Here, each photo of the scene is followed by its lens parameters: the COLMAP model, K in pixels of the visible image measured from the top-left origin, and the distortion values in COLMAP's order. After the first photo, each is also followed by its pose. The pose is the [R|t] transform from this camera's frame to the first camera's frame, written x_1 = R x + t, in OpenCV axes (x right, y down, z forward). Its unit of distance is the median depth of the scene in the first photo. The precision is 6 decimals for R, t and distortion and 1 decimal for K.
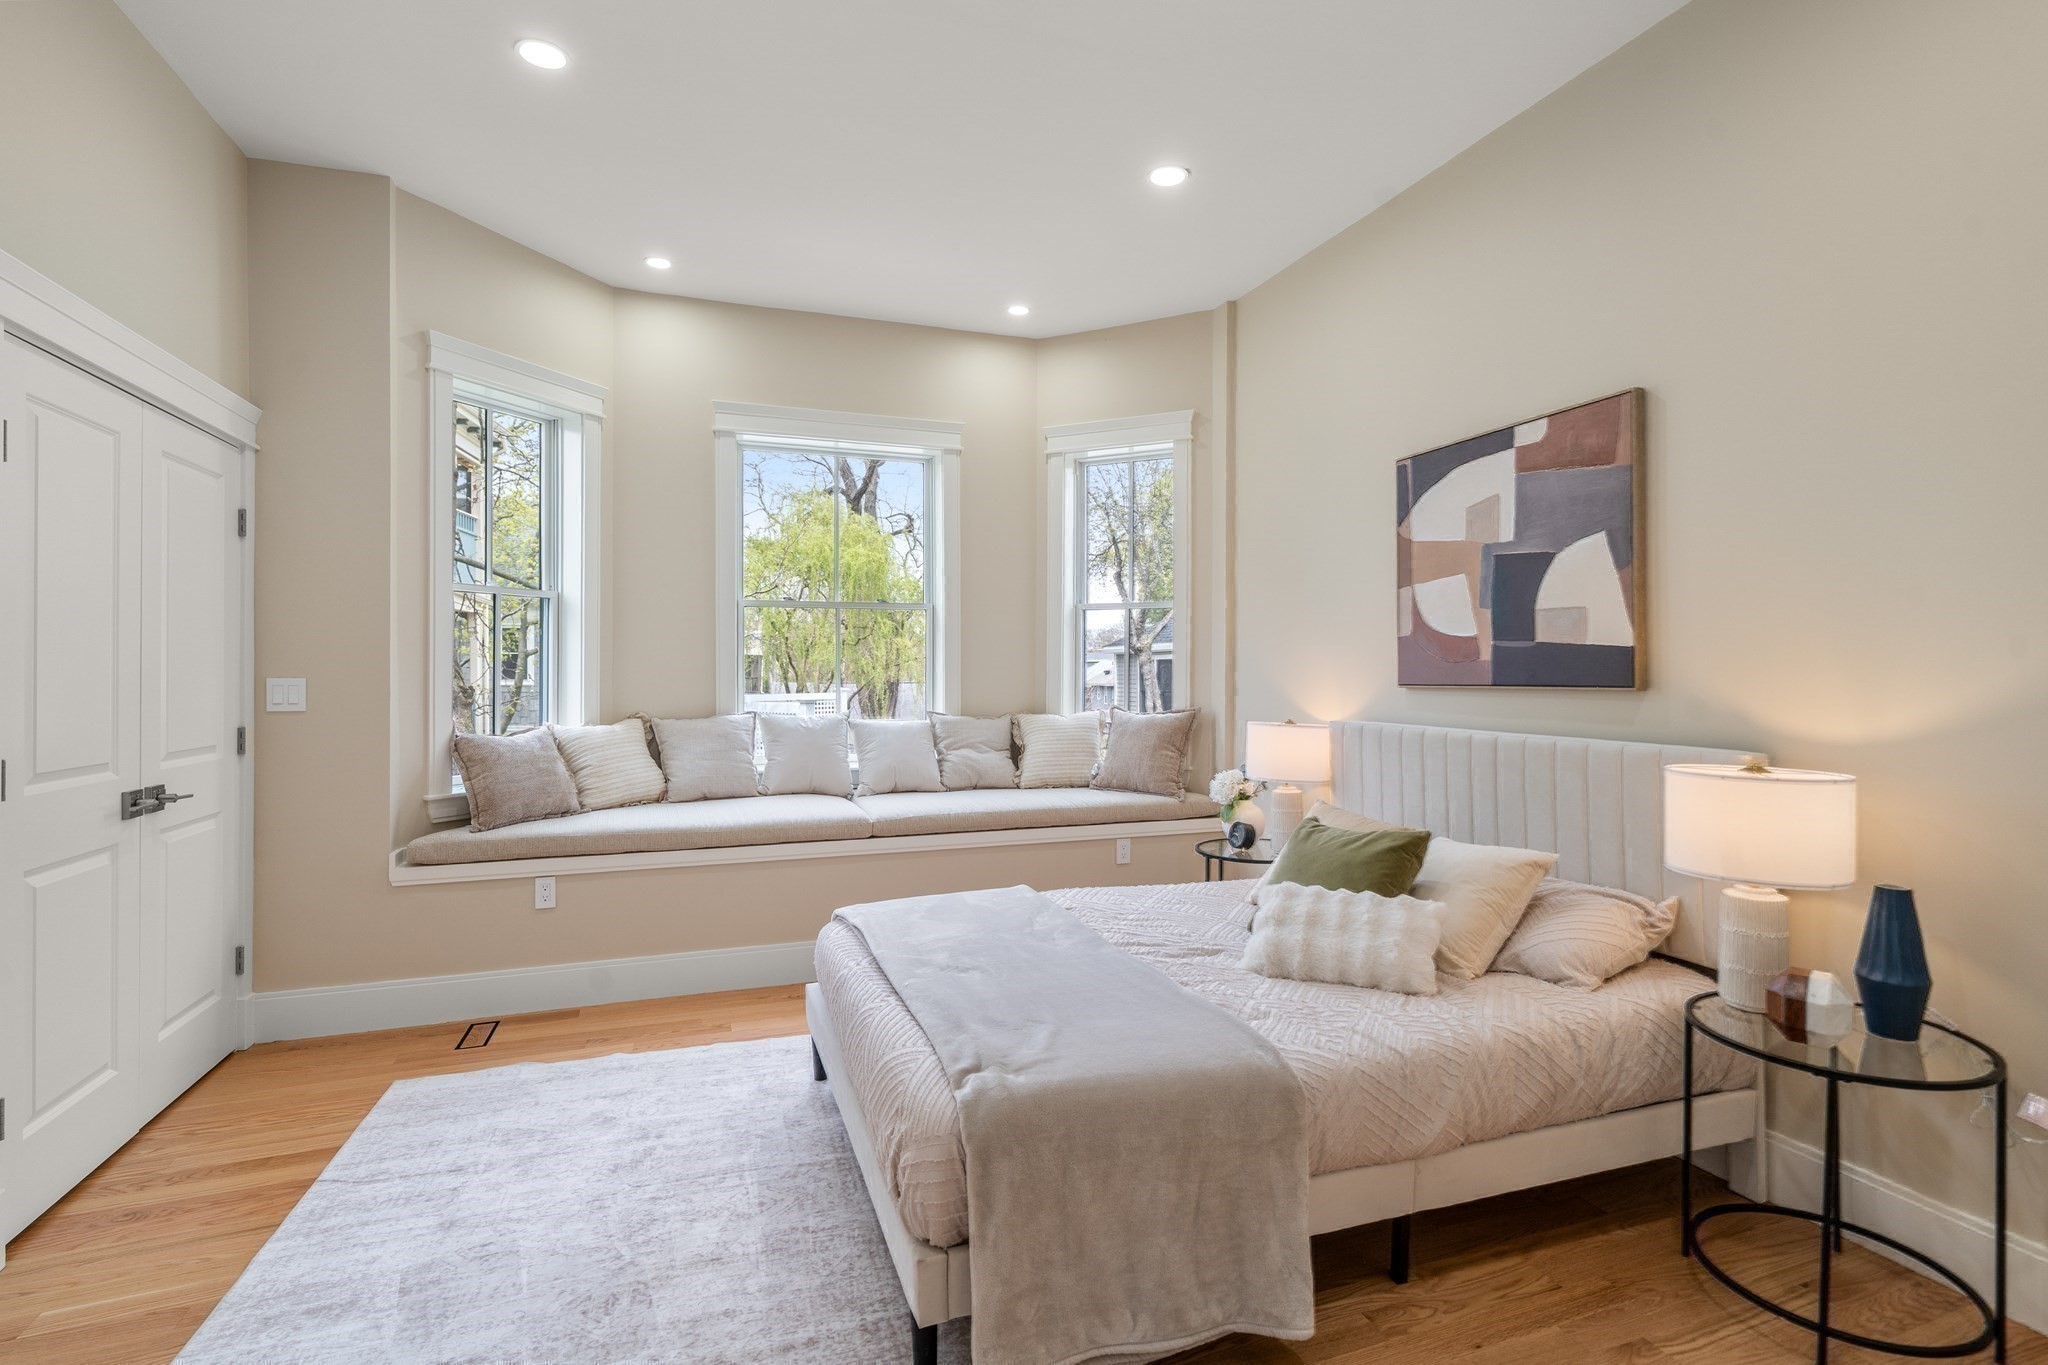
lens RADIAL K [[939.3, 0, 1059.8], [0, 939.3, 674.8], [0, 0, 1]] dist [-0.004253, 0.002250]
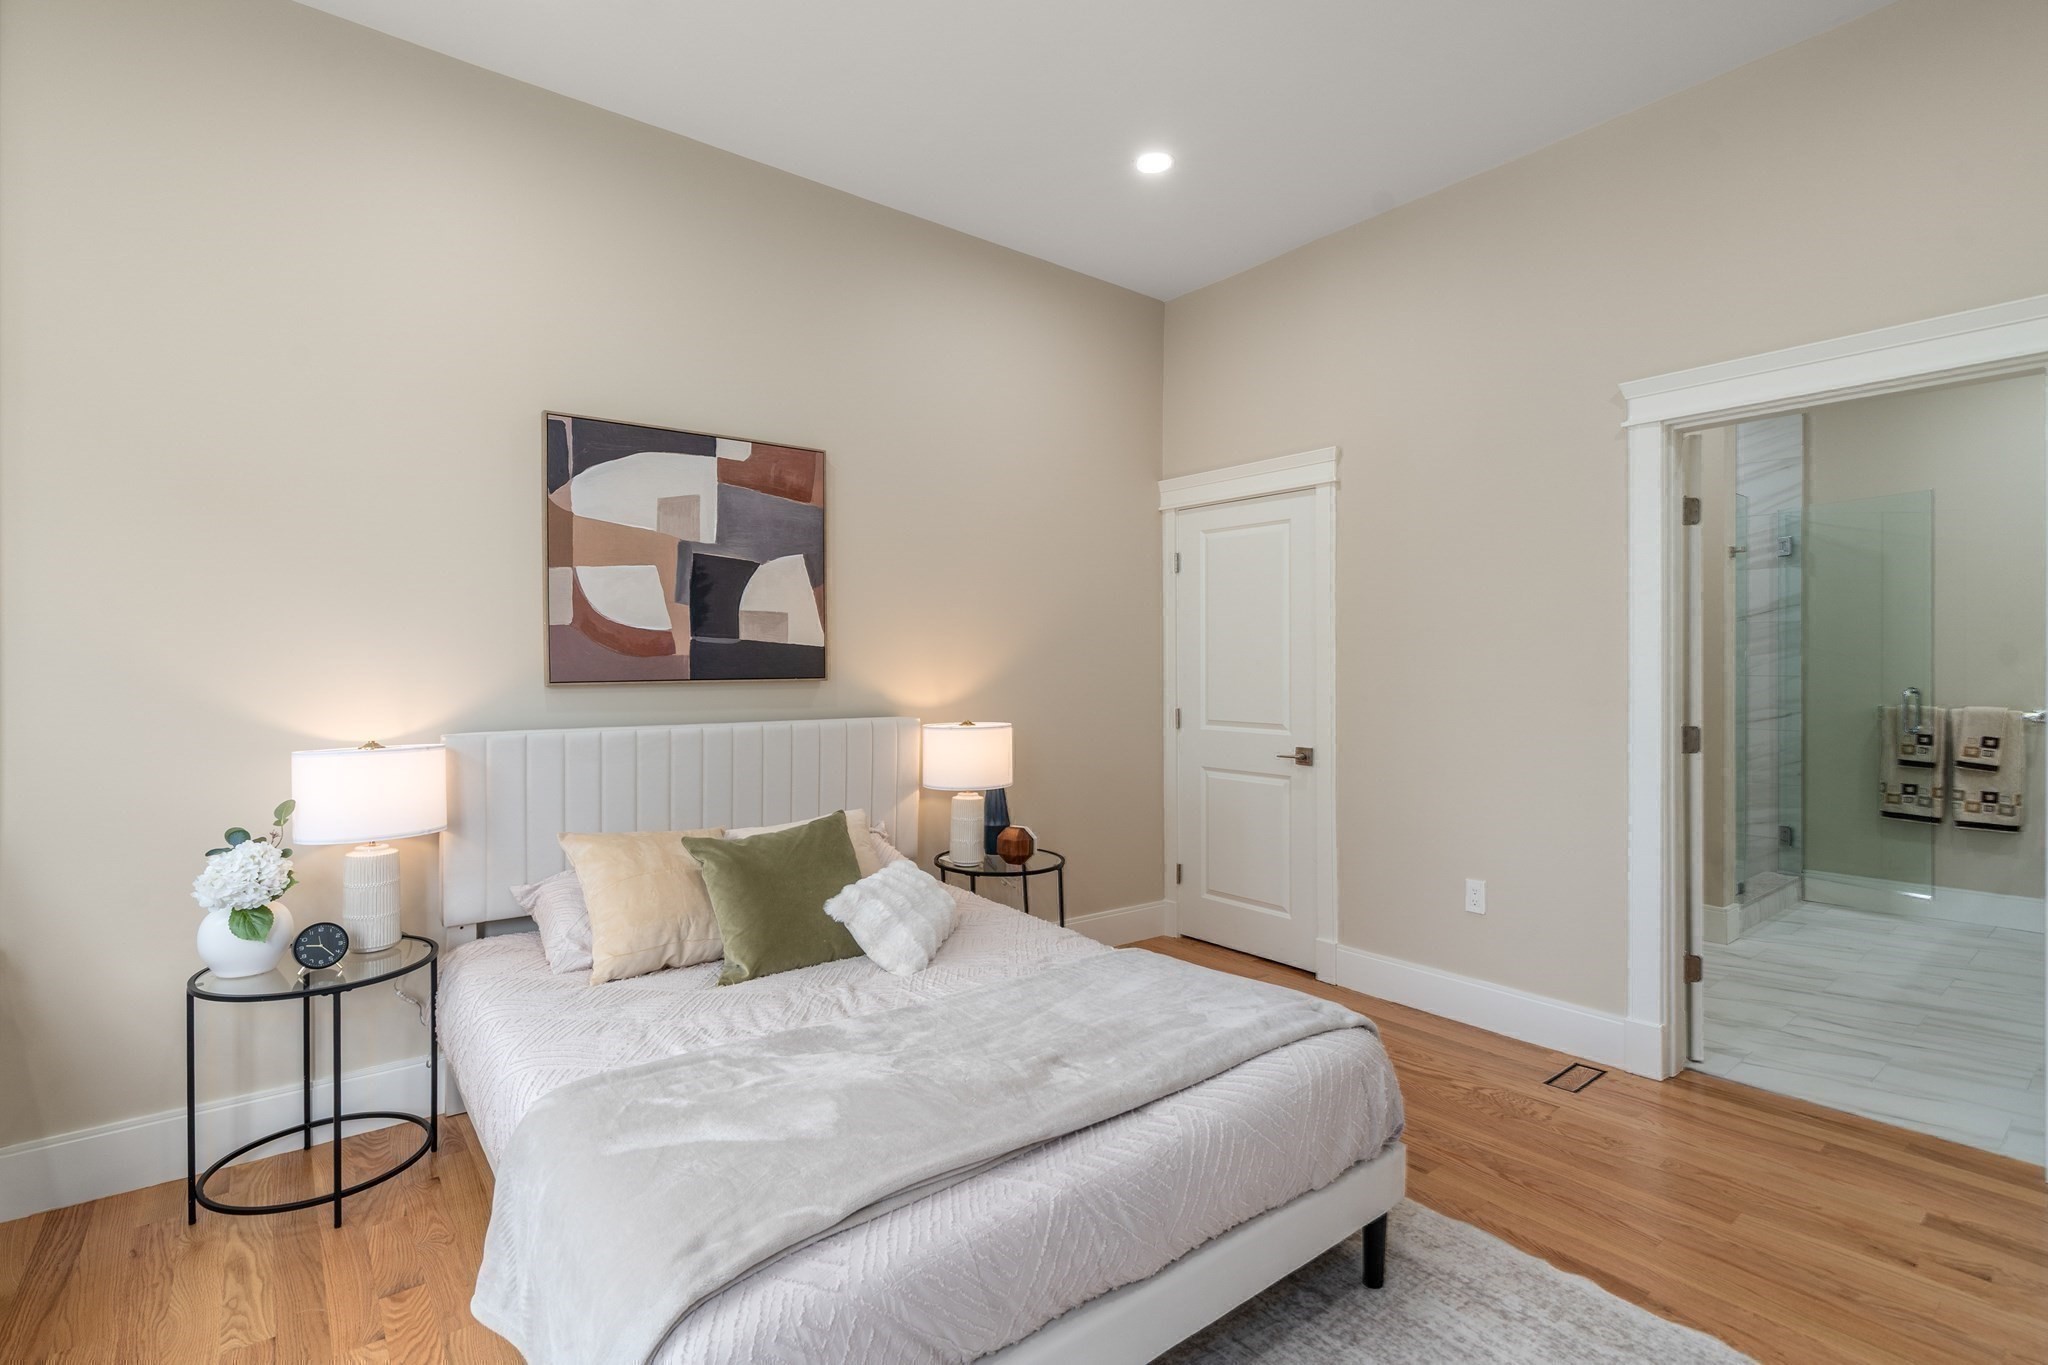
lens RADIAL K [[939.3, 0, 1005.9], [0, 939.3, 662.0], [0, 0, 1]] dist [-0.004253, 0.002250]
pose [[-0.261295, 0.002180, 0.965256, -0.620795], [0.006219, 0.999980, -0.000574, -0.005670], [-0.965239, 0.005853, -0.261304, 0.940605]]
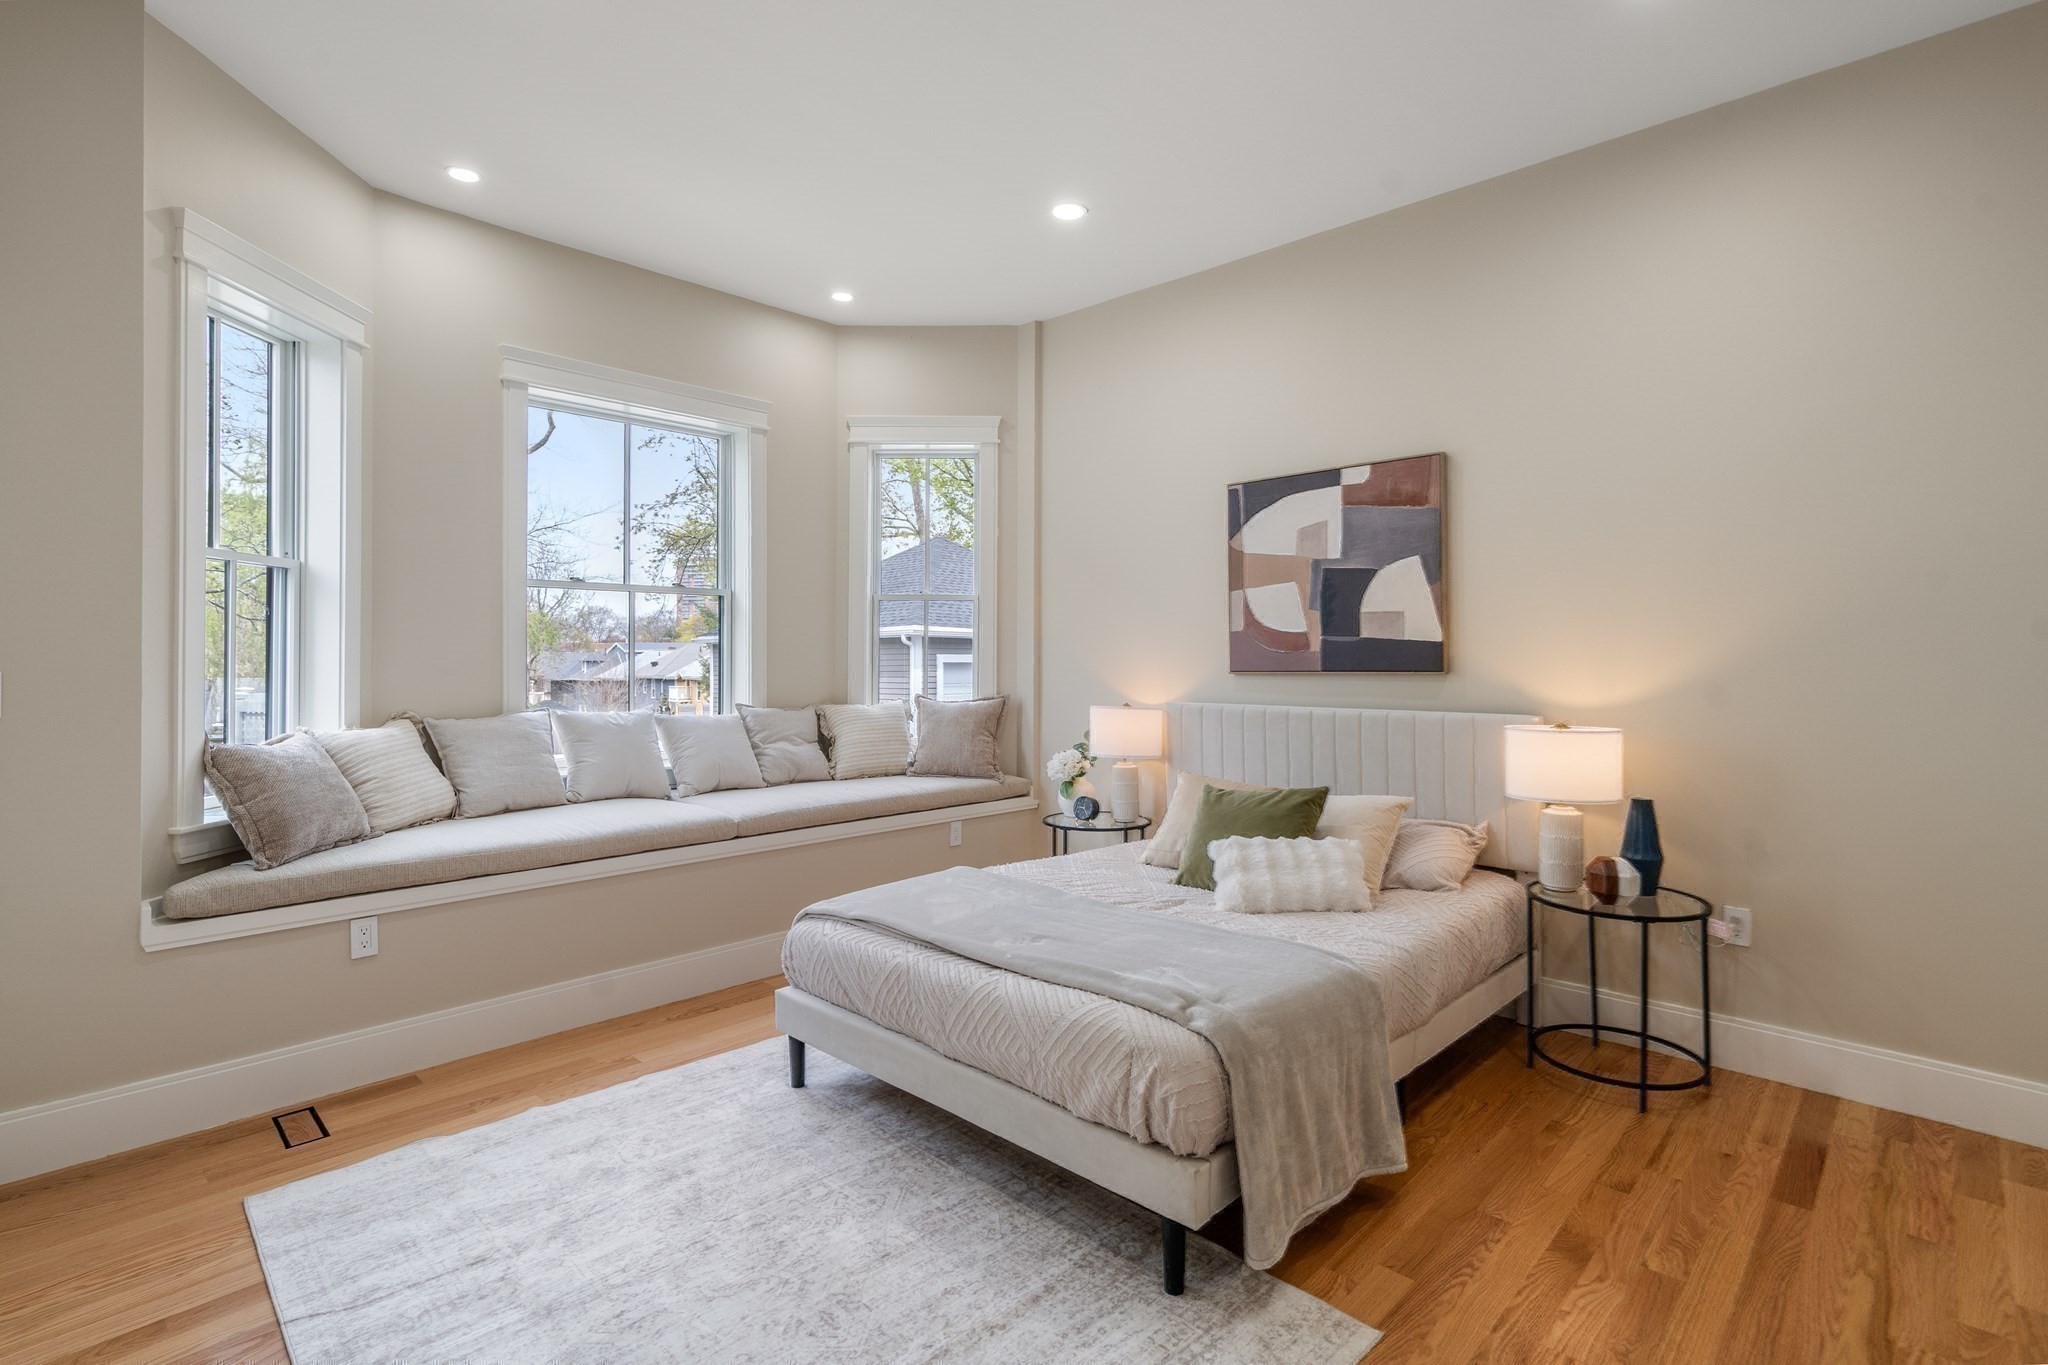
lens RADIAL K [[939.3, 0, 1059.5], [0, 939.3, 661.4], [0, 0, 1]] dist [-0.004253, 0.002250]
pose [[0.897622, -0.001318, 0.440763, -0.415787], [0.003194, 0.999989, -0.003516, 0.001315], [-0.440754, 0.004563, 0.897616, 0.019834]]
